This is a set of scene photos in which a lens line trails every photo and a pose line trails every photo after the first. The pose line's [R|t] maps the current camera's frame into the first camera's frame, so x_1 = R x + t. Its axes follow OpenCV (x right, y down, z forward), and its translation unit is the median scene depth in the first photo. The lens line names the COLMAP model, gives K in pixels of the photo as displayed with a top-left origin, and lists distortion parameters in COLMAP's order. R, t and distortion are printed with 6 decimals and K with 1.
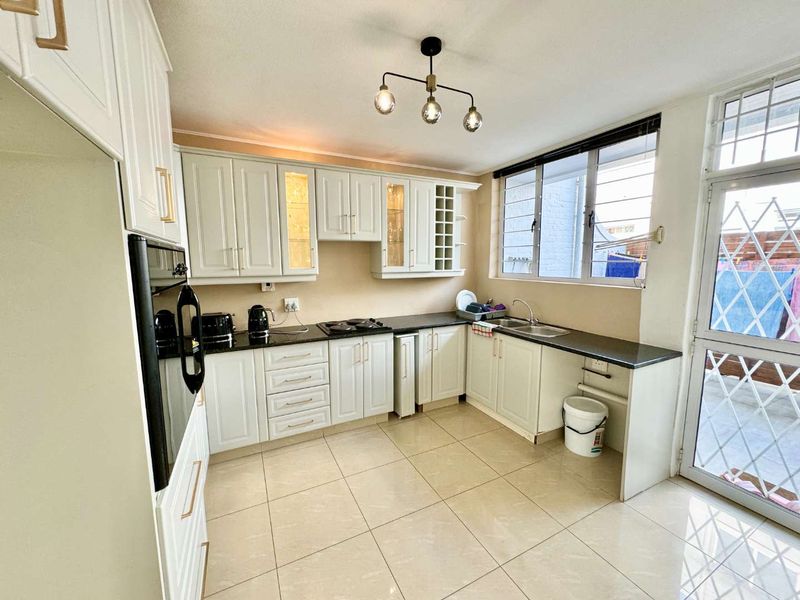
lens RADIAL K [[319.7, 0, 395.3], [0, 319.7, 296.8], [0, 0, 1]] dist [-0.001268, -0.000152]
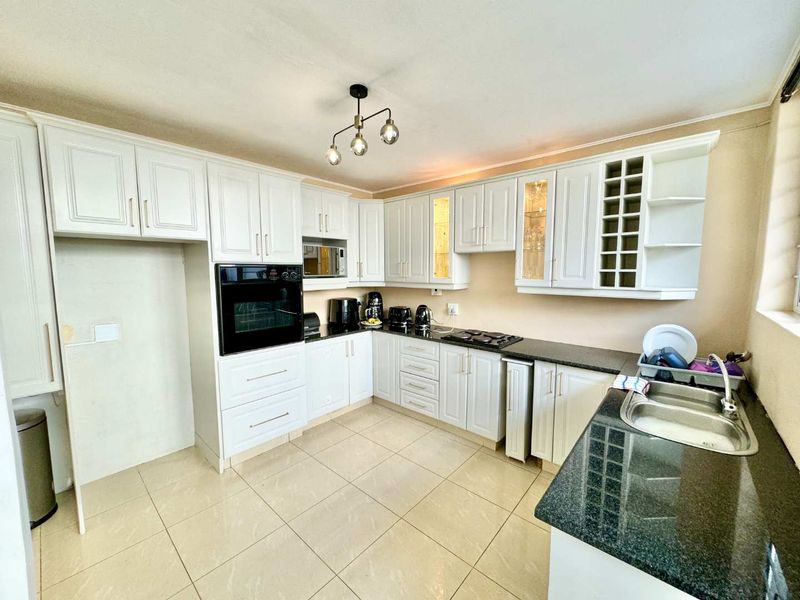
lens RADIAL K [[319.7, 0, 396.5], [0, 319.7, 299.6], [0, 0, 1]] dist [-0.001268, -0.000152]
pose [[0.368997, 0.091252, -0.924940, 0.665074], [-0.111194, 0.992355, 0.053544, -0.048784], [0.922755, 0.083090, 0.376323, 0.374248]]
